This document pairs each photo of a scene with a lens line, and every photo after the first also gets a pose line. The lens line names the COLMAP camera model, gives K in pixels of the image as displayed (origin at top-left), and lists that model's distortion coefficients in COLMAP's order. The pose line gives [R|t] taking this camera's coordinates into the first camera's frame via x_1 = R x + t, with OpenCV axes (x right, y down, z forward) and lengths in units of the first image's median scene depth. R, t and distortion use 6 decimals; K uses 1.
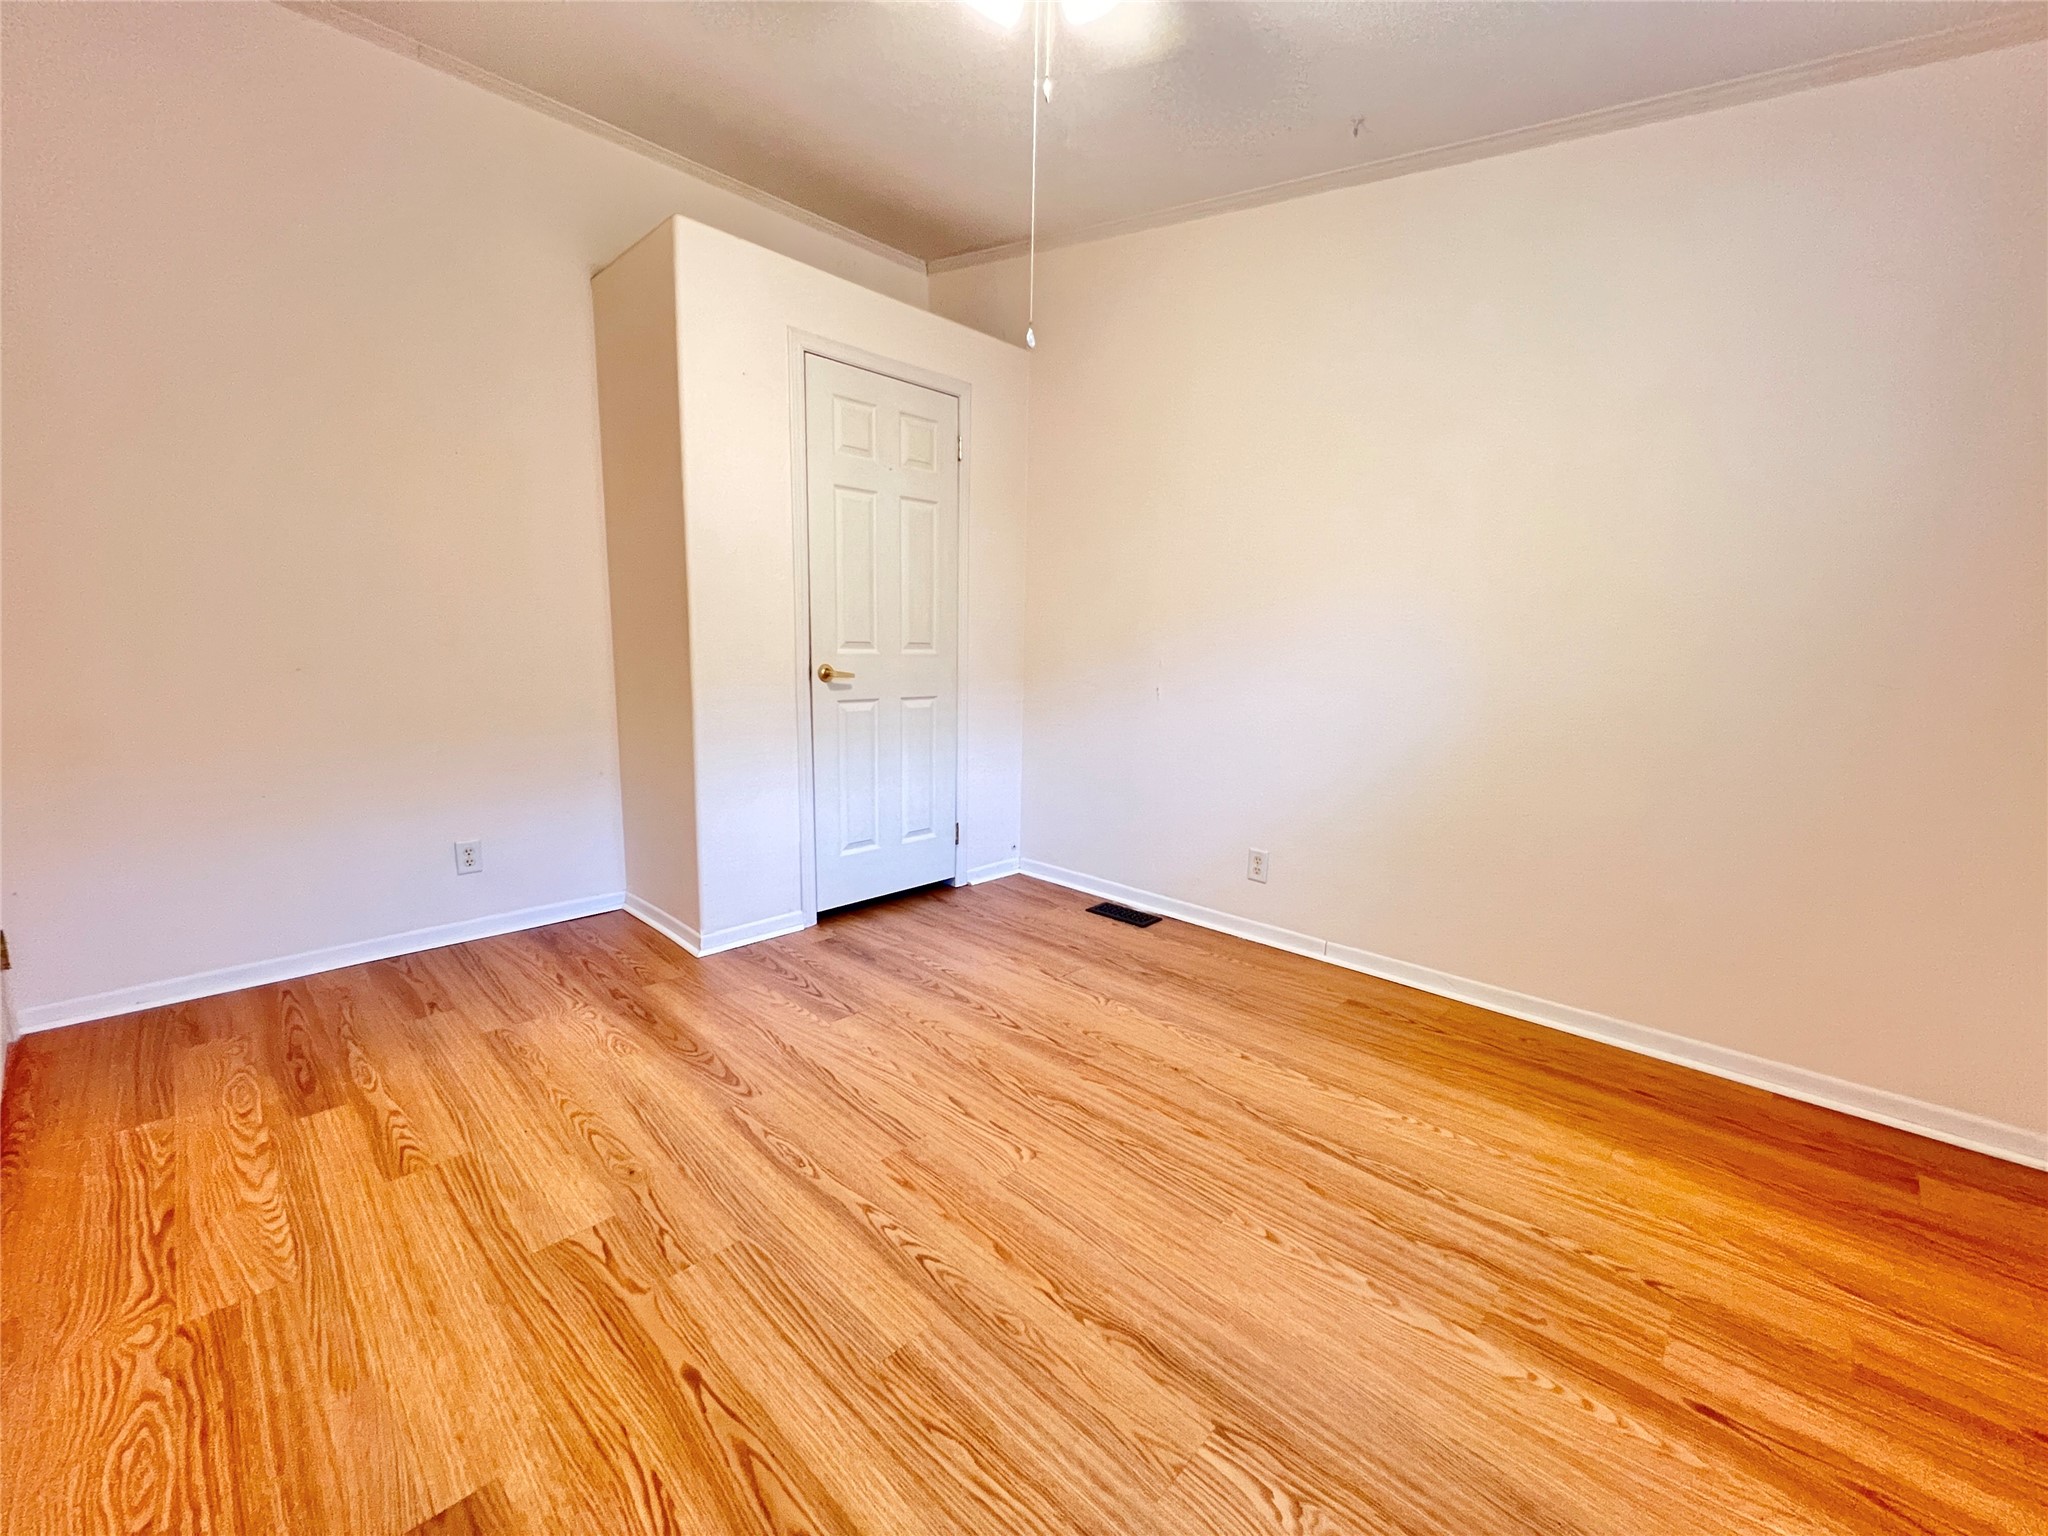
lens RADIAL K [[819.5, 0, 1024.4], [0, 819.5, 753.3], [0, 0, 1]] dist [-0.001537, 0.000741]
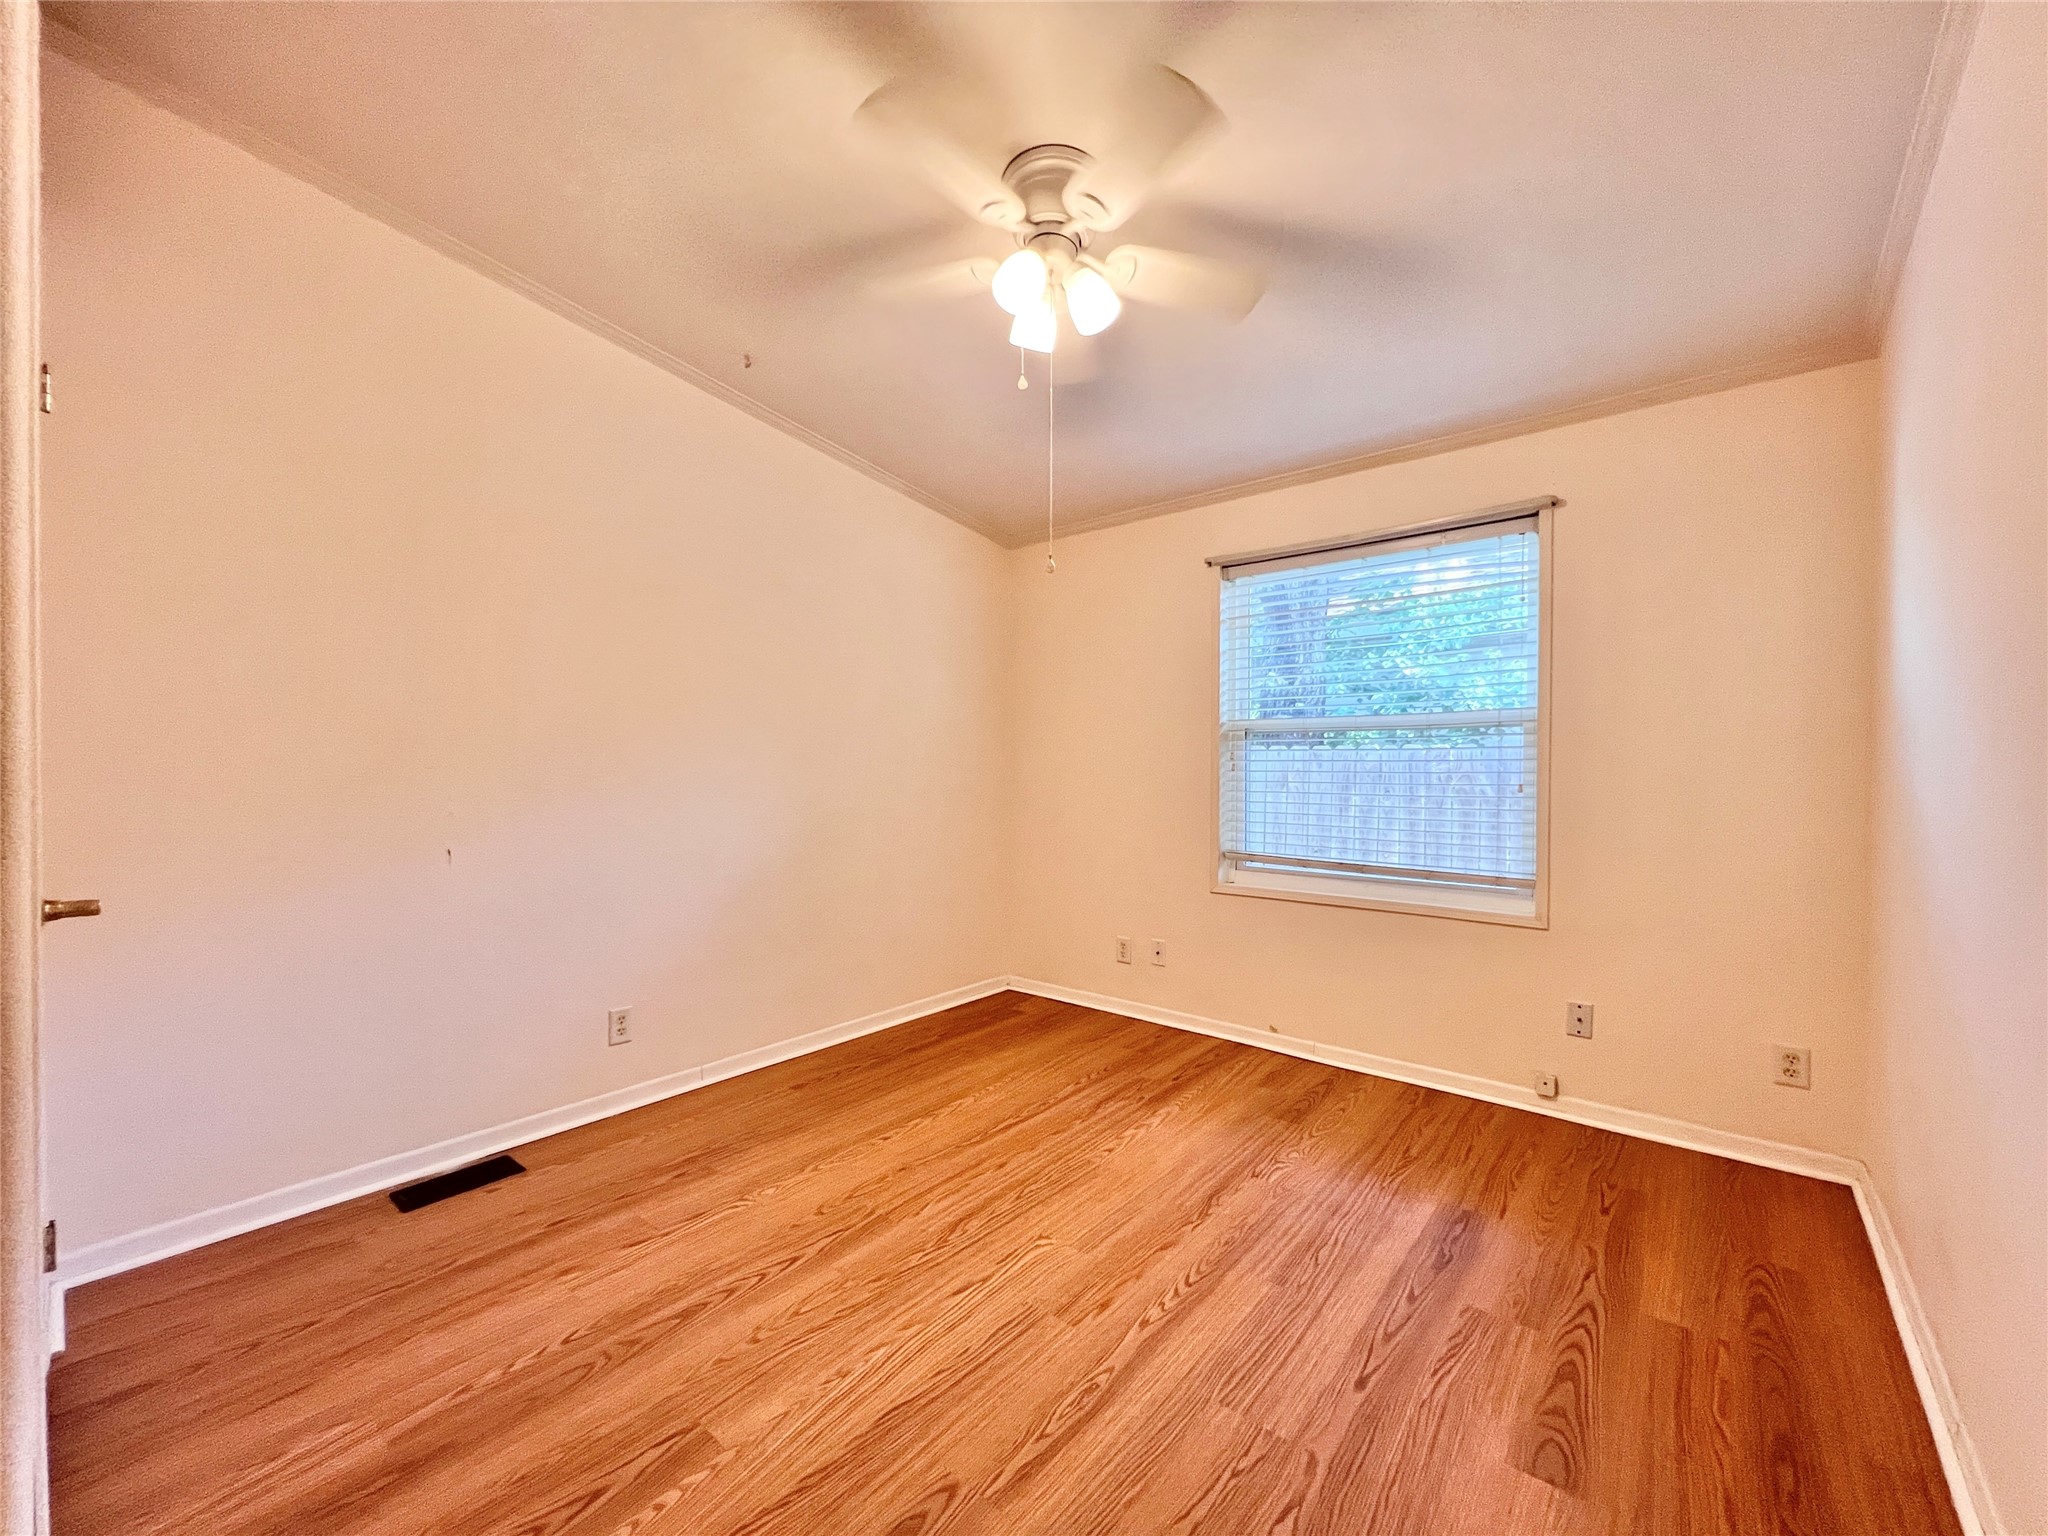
lens RADIAL K [[821.3, 0, 1023.0], [0, 821.3, 765.6], [0, 0, 1]] dist [-0.004170, 0.001624]
pose [[-0.069328, -0.020937, 0.997374, -1.101354], [0.132223, 0.990766, 0.029989, -0.198086], [-0.988793, 0.133955, -0.065920, 1.006306]]
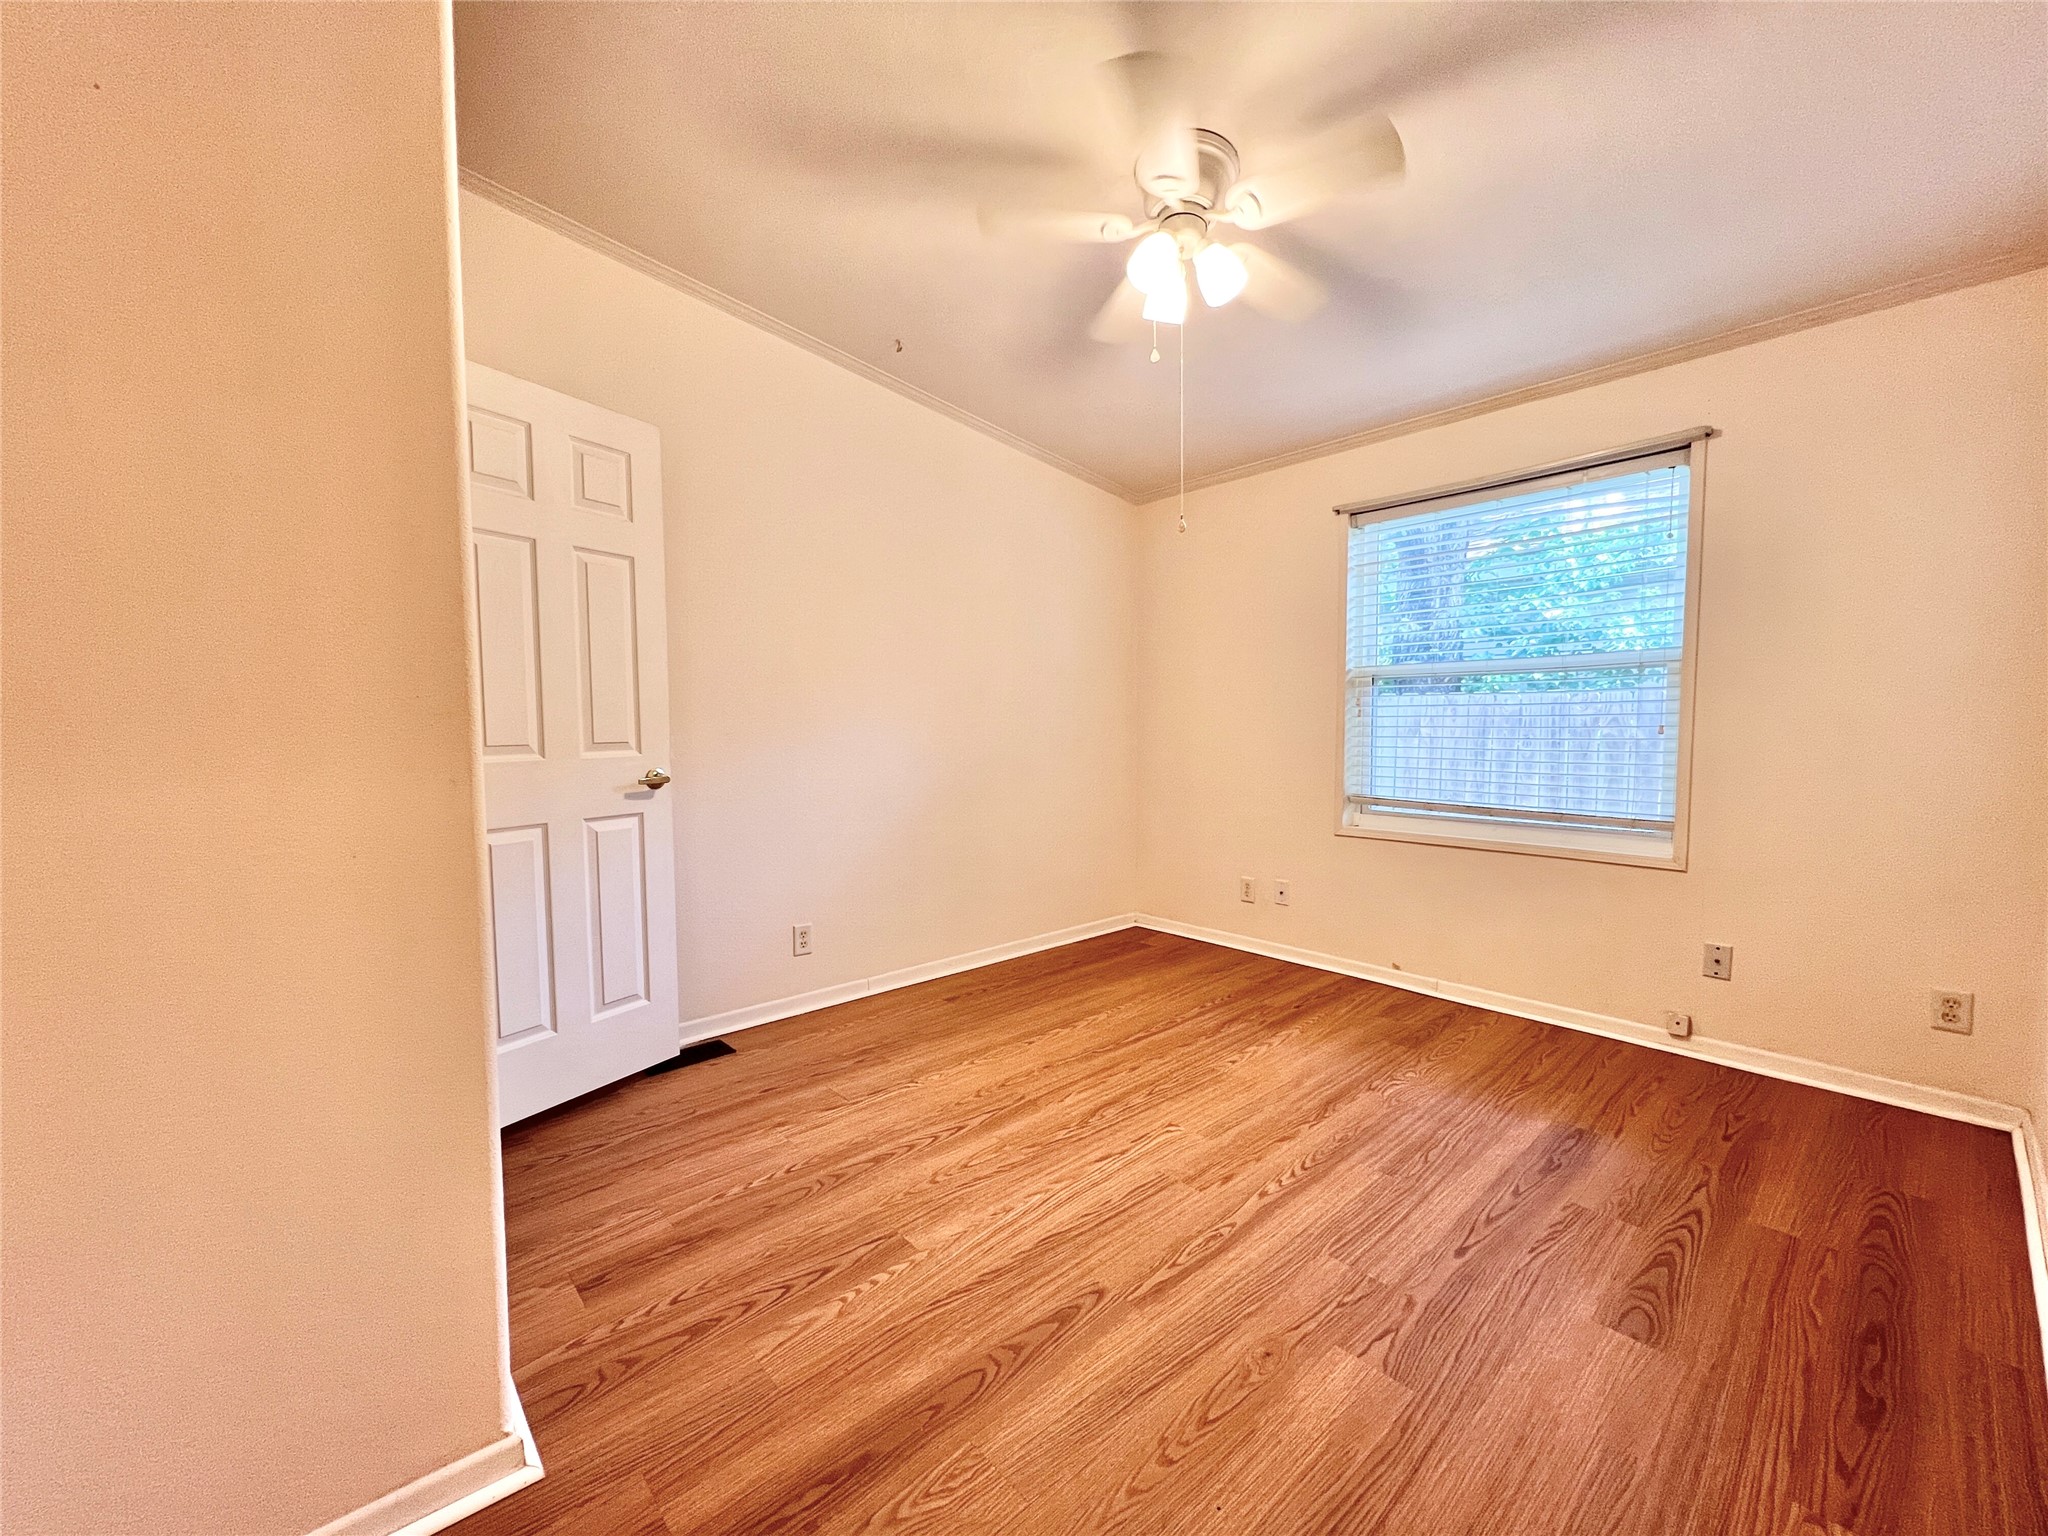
lens RADIAL K [[821.3, 0, 1021.3], [0, 821.3, 771.7], [0, 0, 1]] dist [-0.004170, 0.001624]
pose [[0.078959, -0.082513, 0.993457, -1.241110], [0.144411, 0.987003, 0.070500, -0.188441], [-0.986363, 0.137899, 0.089848, 1.033365]]
